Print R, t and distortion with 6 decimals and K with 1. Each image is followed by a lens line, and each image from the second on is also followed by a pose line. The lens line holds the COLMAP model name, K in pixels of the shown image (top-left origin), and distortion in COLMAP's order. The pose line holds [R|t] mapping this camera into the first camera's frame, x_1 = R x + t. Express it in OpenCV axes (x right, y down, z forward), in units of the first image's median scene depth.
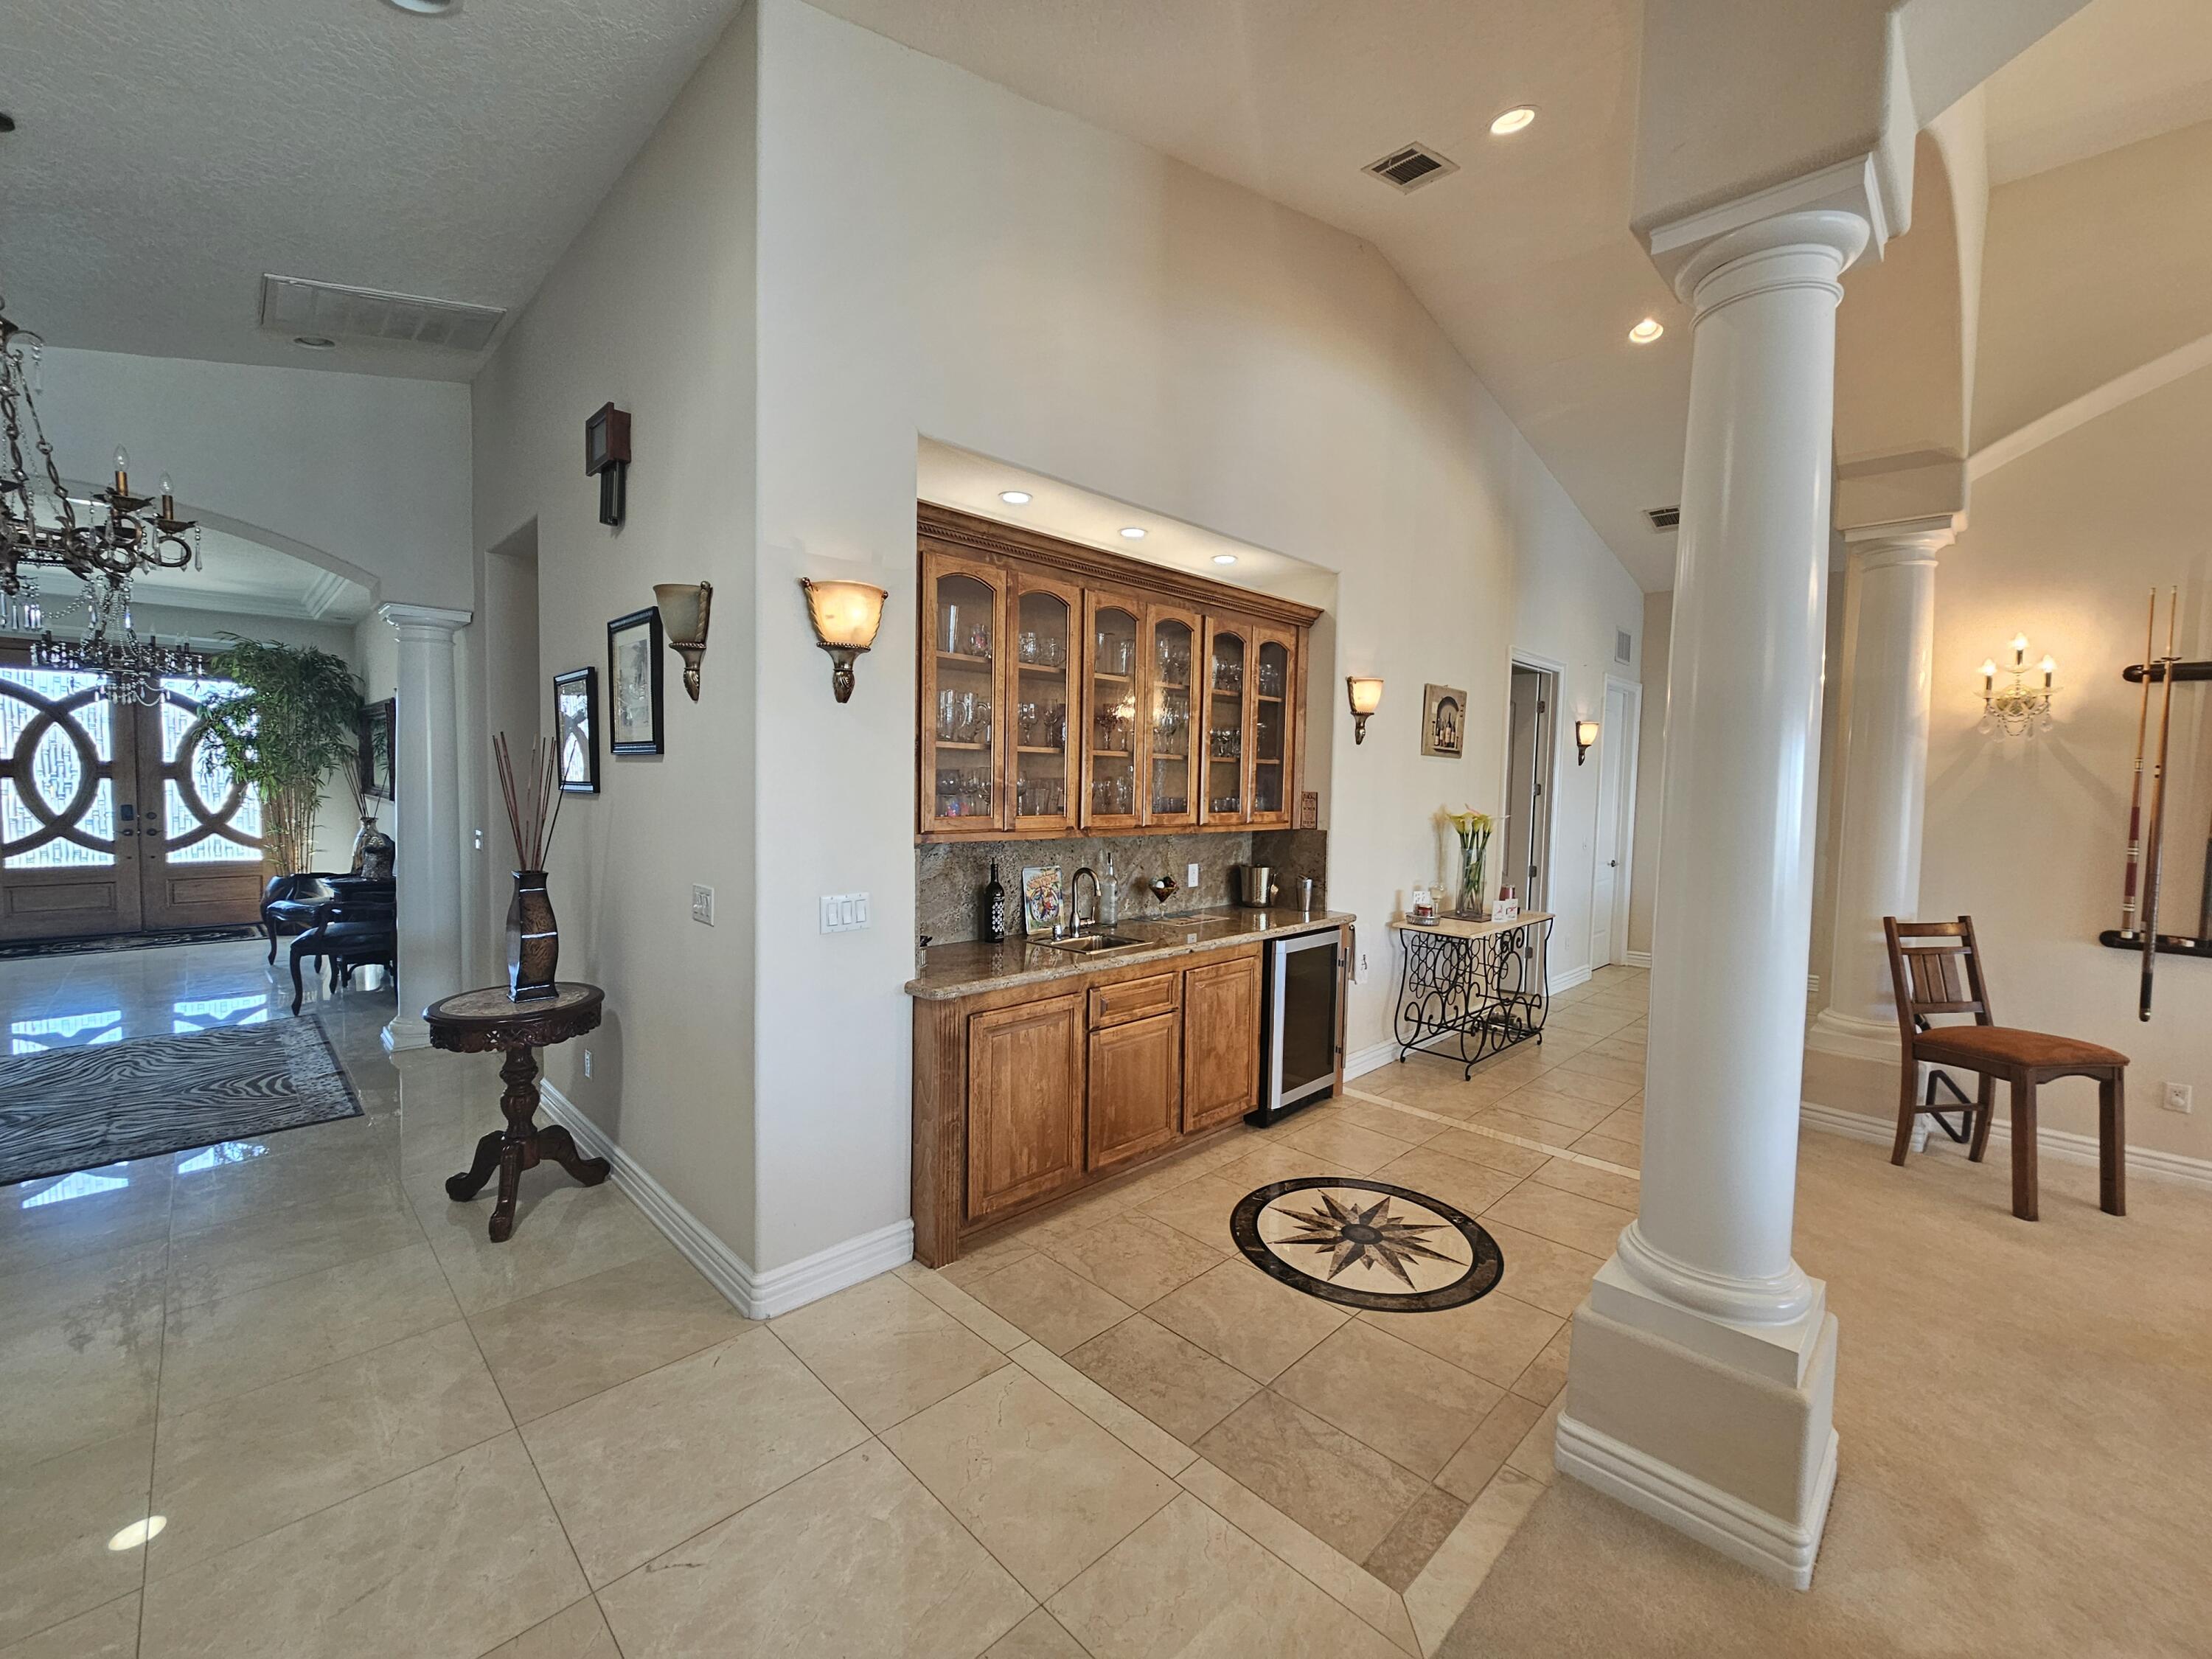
lens RADIAL K [[905.5, 0, 1106.7], [0, 905.5, 826.5], [0, 0, 1]] dist [-0.000834, 0.000740]
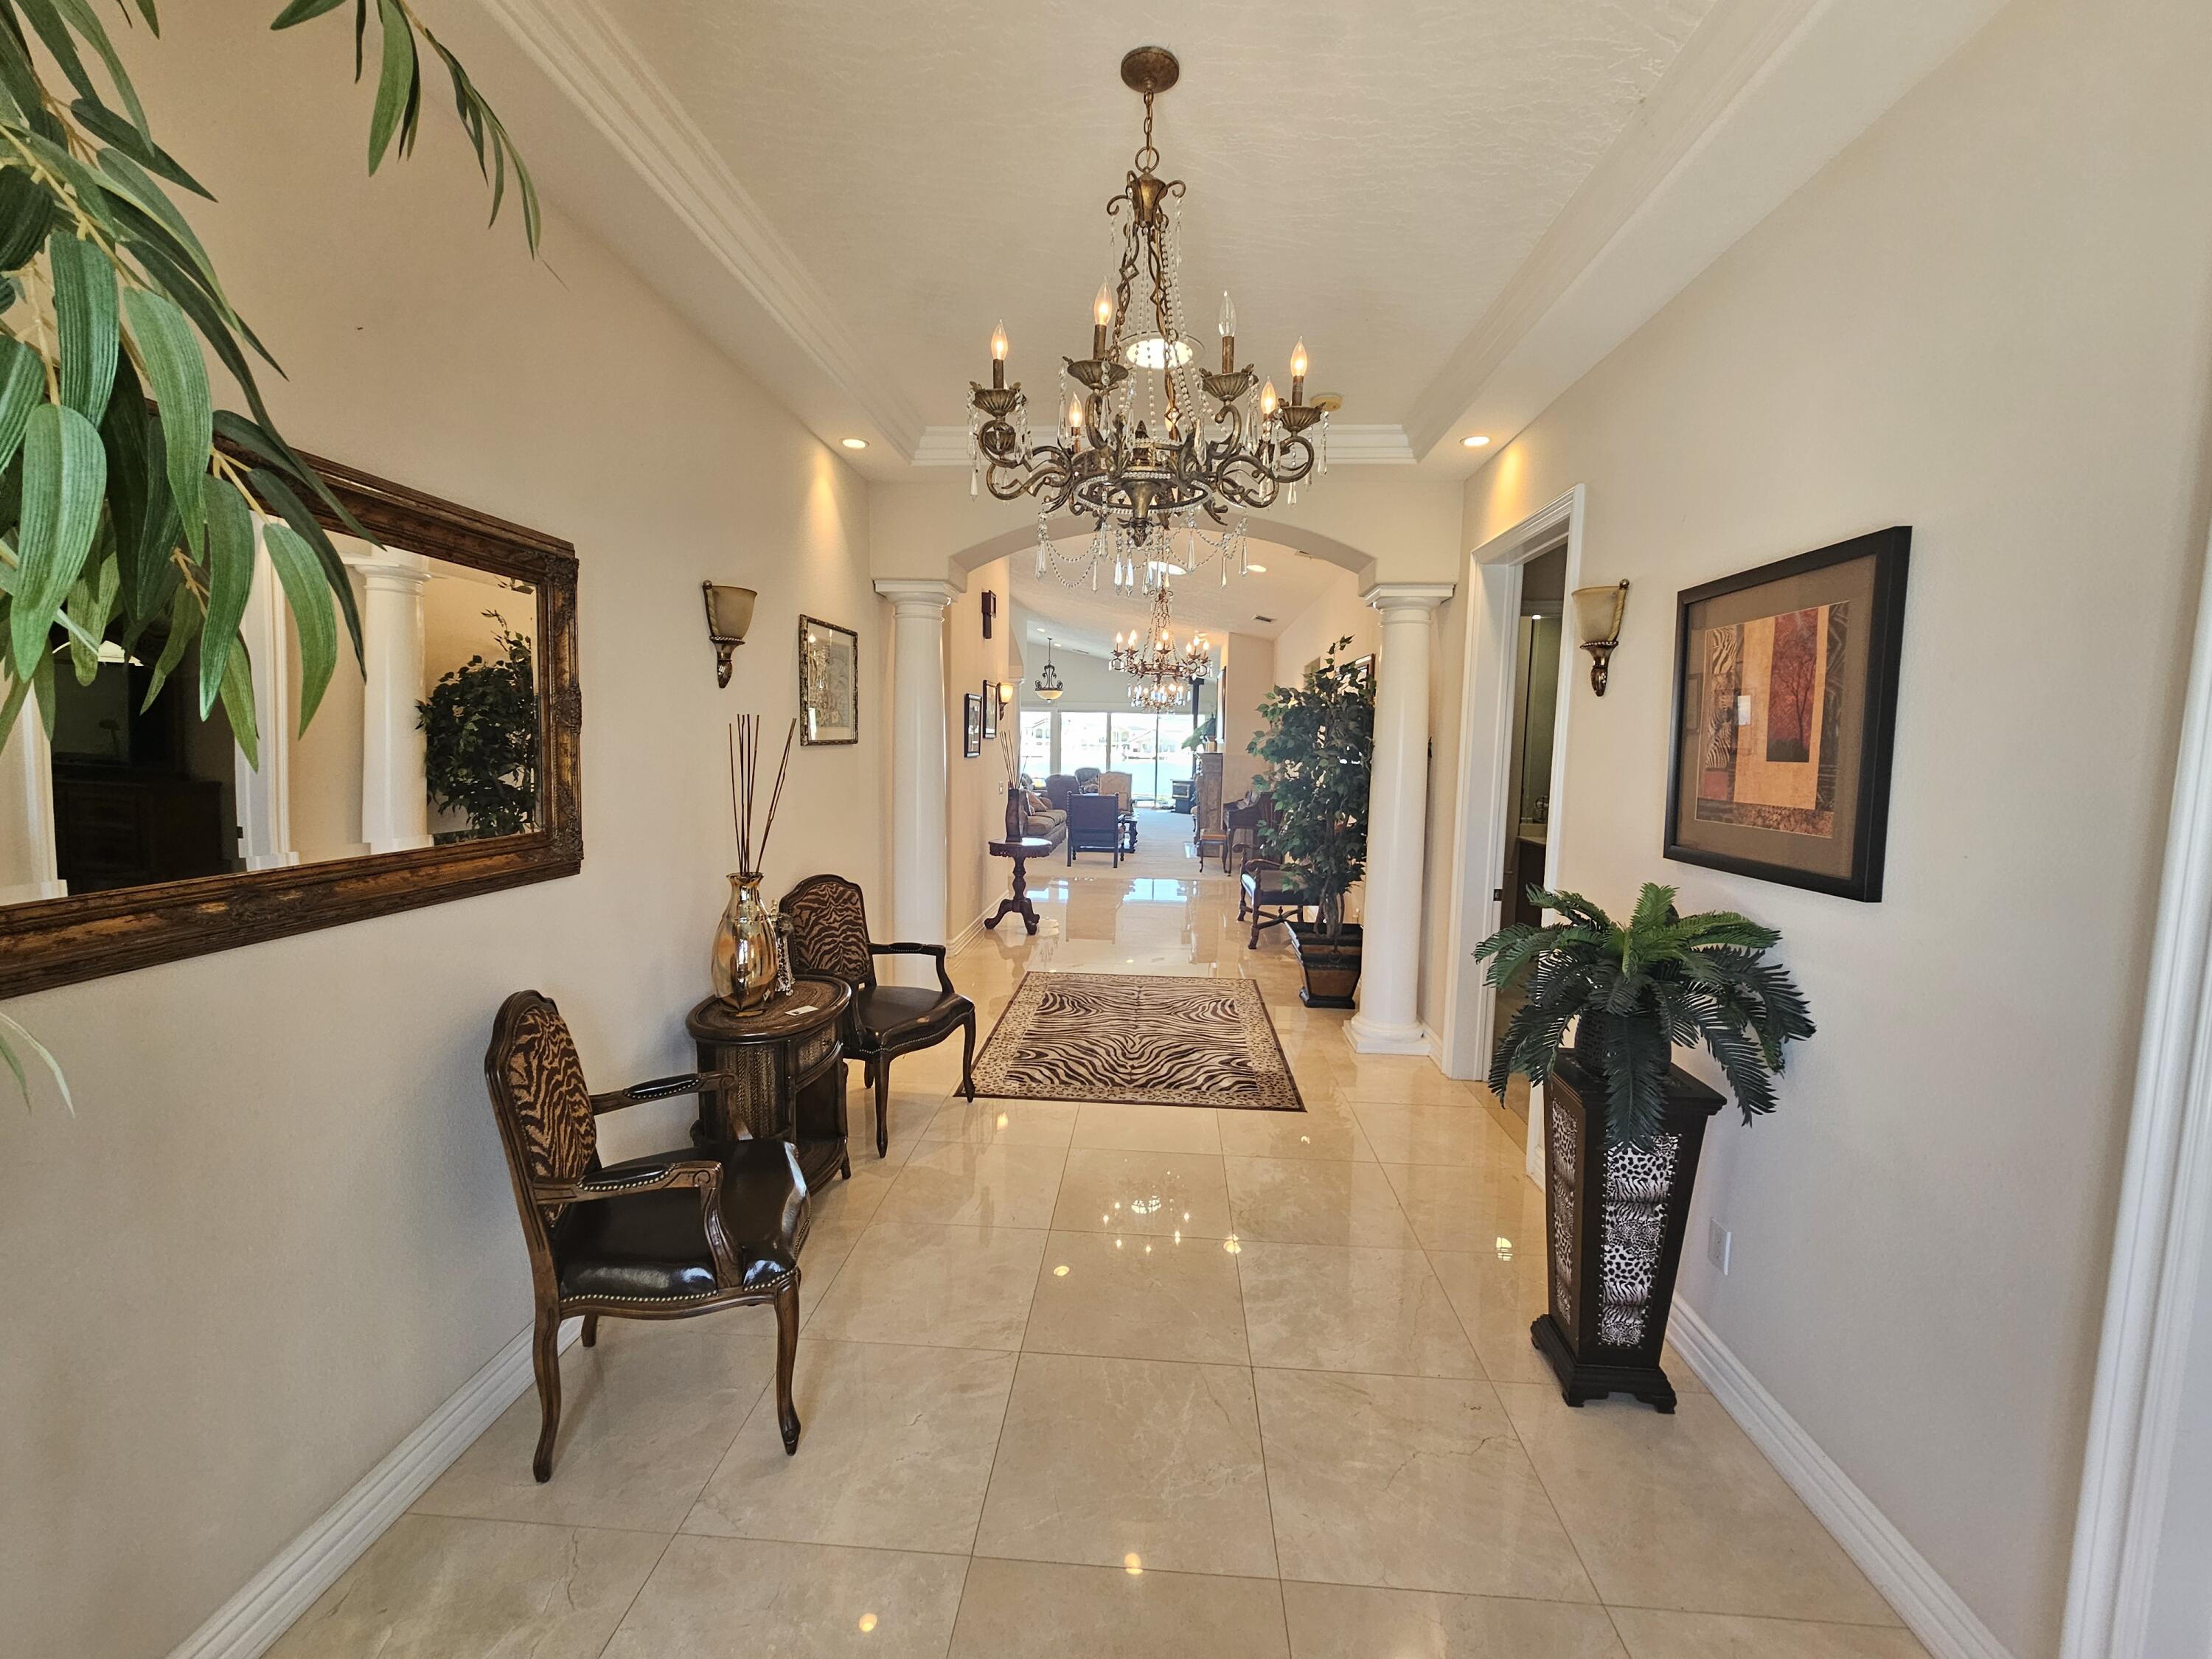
lens RADIAL K [[905.5, 0, 1098.5], [0, 905.5, 814.0], [0, 0, 1]] dist [-0.000834, 0.000740]
pose [[-0.649215, -0.088177, 0.755477, -2.061752], [0.015897, 0.991467, 0.129382, -0.149227], [-0.760439, 0.096006, -0.642274, 1.889743]]
